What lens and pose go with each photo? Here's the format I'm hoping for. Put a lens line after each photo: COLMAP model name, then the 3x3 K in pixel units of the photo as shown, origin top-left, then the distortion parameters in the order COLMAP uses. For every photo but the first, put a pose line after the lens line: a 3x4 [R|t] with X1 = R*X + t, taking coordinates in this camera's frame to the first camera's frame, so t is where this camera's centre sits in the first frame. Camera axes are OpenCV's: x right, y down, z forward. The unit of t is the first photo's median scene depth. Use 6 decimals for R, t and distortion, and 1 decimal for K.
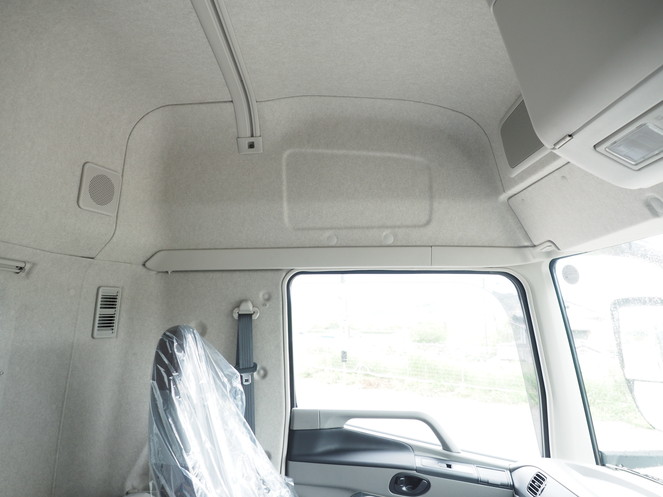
lens RADIAL K [[479.1, 0, 331.5], [0, 479.1, 248.5], [0, 0, 1]] dist [-0.024888, -0.003281]
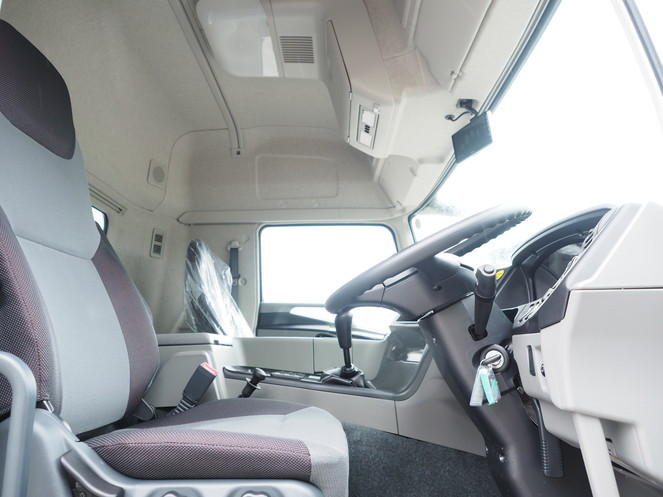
lens RADIAL K [[479.1, 0, 331.5], [0, 479.1, 248.5], [0, 0, 1]] dist [-0.024888, -0.003281]
pose [[0.999928, -0.004550, -0.011078, 0.200631], [0.003797, 0.997742, -0.067051, 0.264611], [0.011358, 0.067004, 0.997688, -0.767388]]
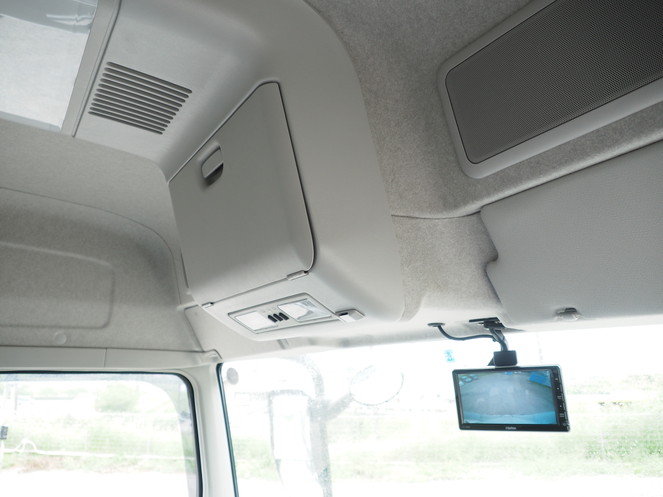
lens RADIAL K [[479.1, 0, 331.5], [0, 479.1, 248.5], [0, 0, 1]] dist [-0.024888, -0.003281]
pose [[0.823780, 0.135832, 0.550396, 0.016701], [-0.067263, 0.987432, -0.143015, -0.102489], [-0.562905, 0.080791, 0.822564, -0.122218]]
